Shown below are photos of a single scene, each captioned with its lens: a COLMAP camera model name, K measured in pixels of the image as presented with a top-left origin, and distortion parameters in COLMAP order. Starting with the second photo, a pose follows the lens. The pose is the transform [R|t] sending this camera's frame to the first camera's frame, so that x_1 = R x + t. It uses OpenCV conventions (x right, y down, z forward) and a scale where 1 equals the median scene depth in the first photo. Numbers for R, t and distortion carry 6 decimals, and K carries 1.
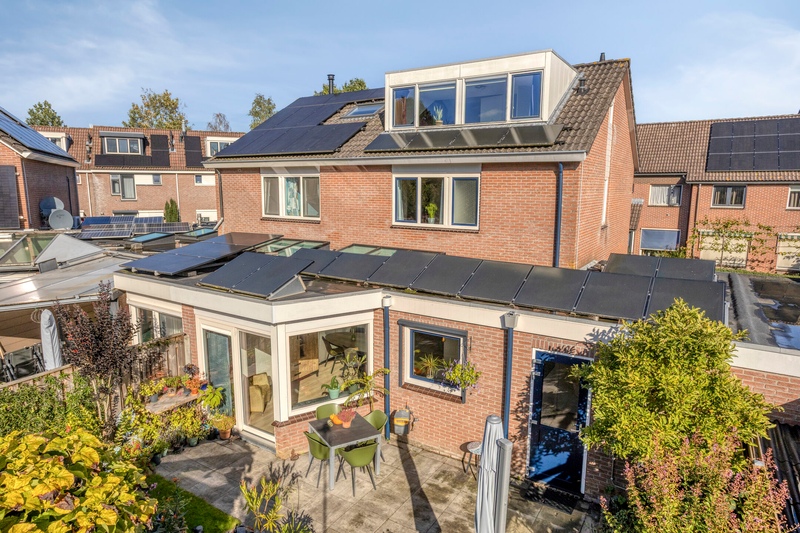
lens RADIAL K [[485.2, 0, 379.4], [0, 485.2, 253.1], [0, 0, 1]] dist [0.000287, 0.008788]
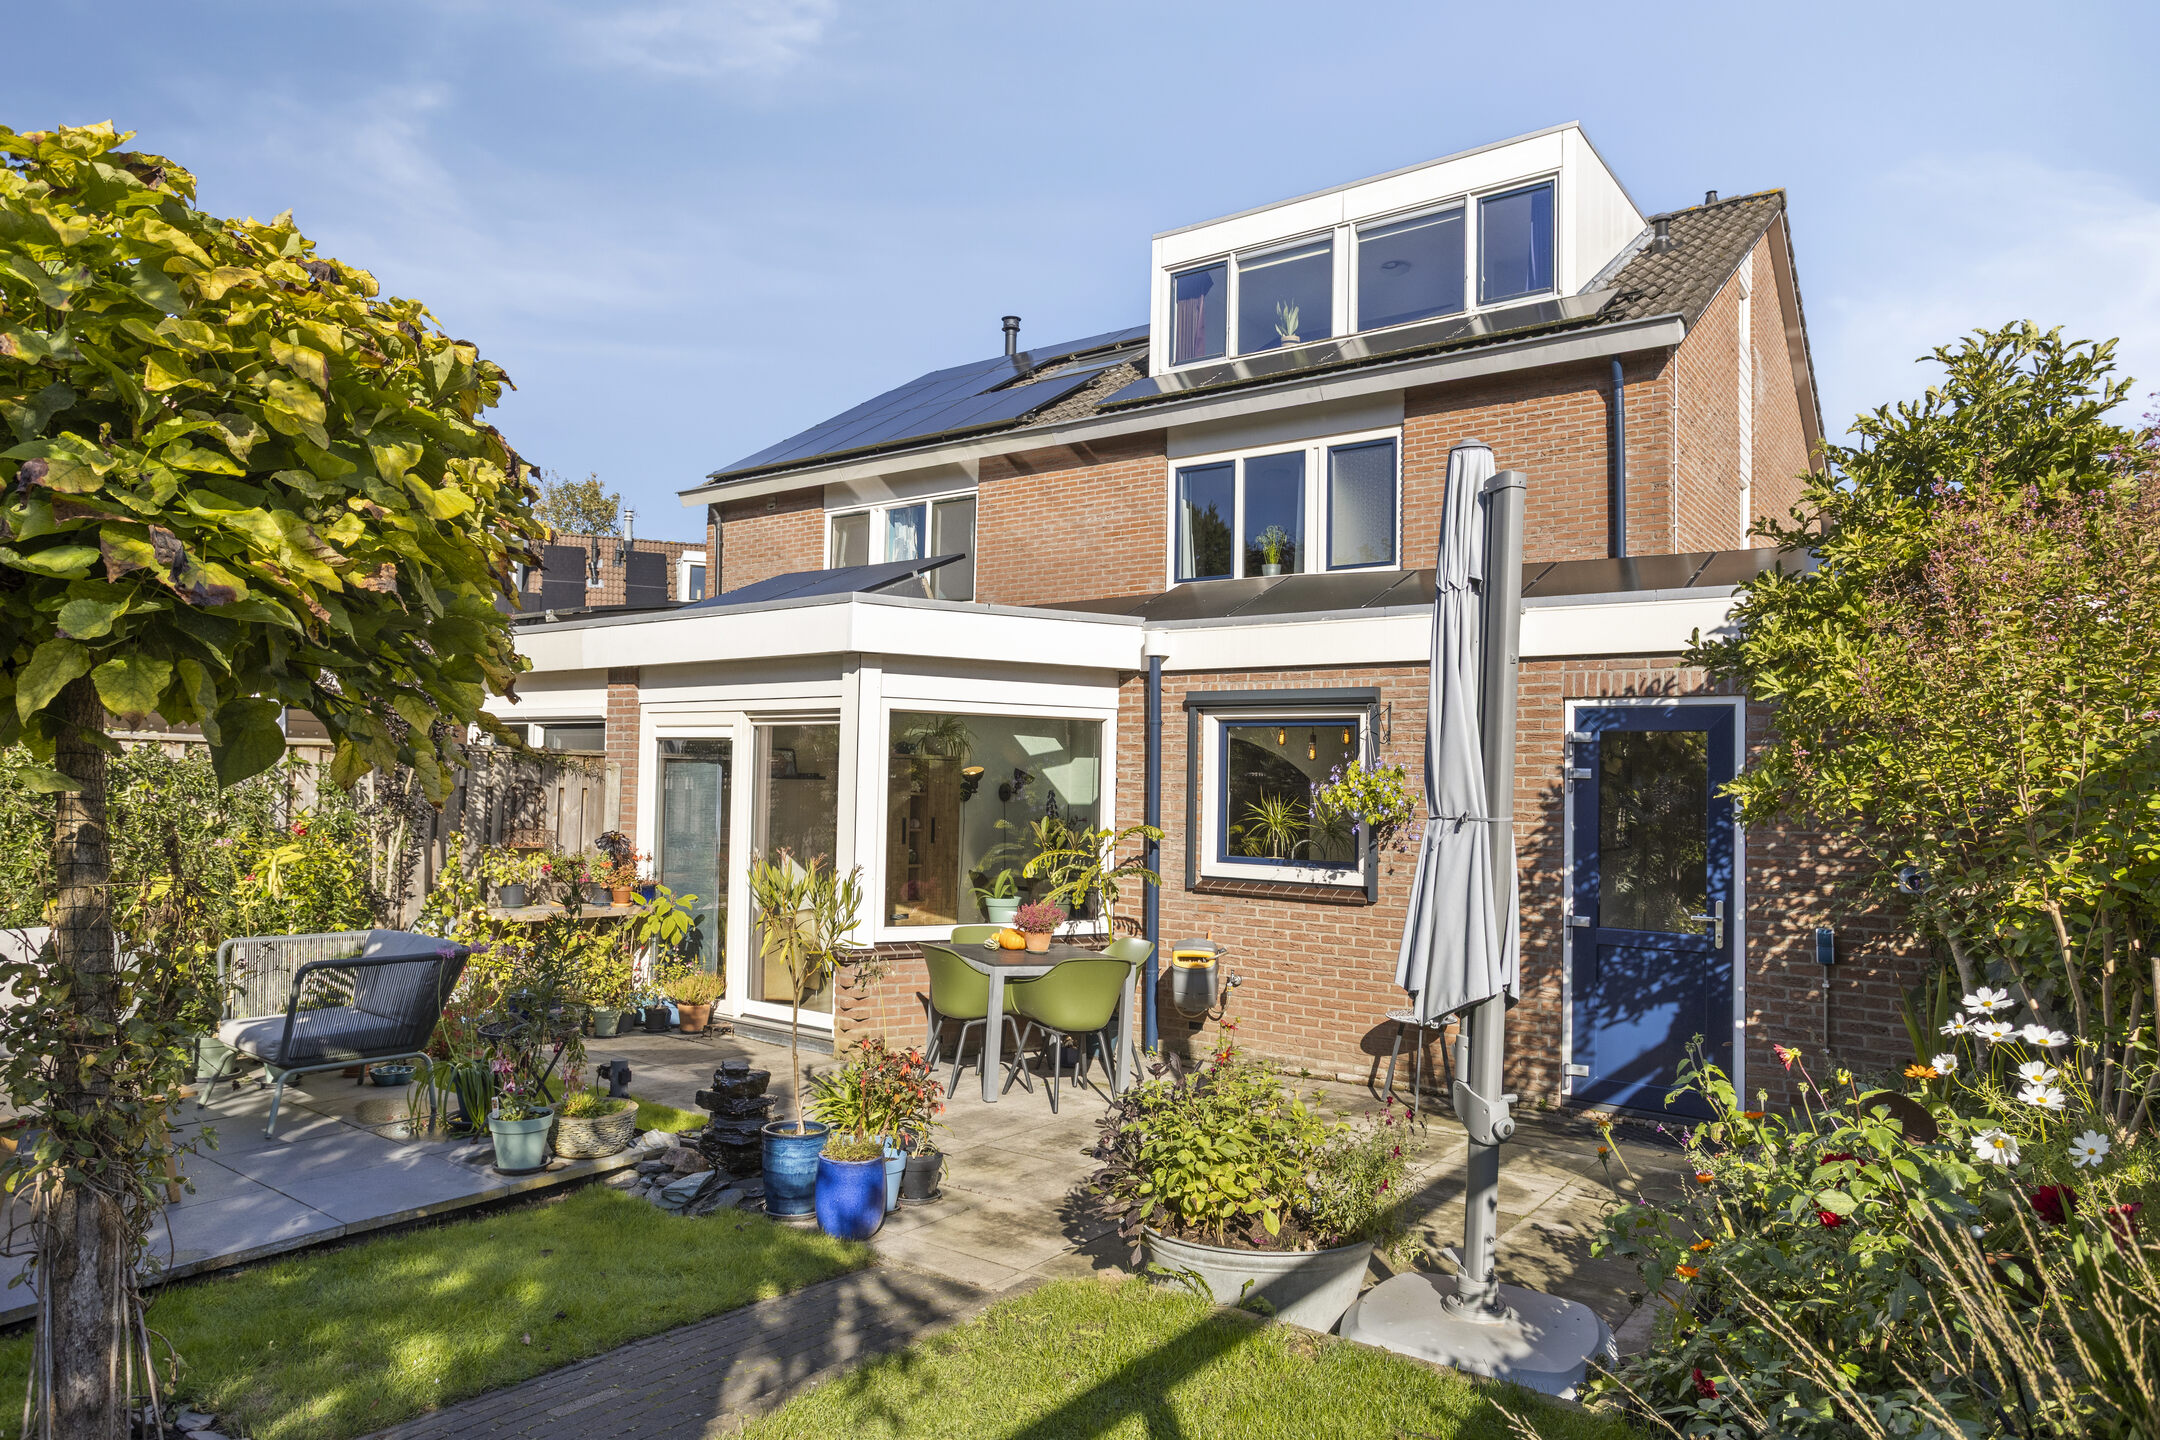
lens RADIAL K [[1310.1, 0, 1040.3], [0, 1310.1, 690.3], [0, 0, 1]] dist [0.000287, 0.008788]
pose [[0.997940, 0.020634, -0.060752, -0.008036], [-0.032334, 0.979581, -0.198433, 0.247407], [0.055417, 0.199988, 0.978230, 0.019120]]
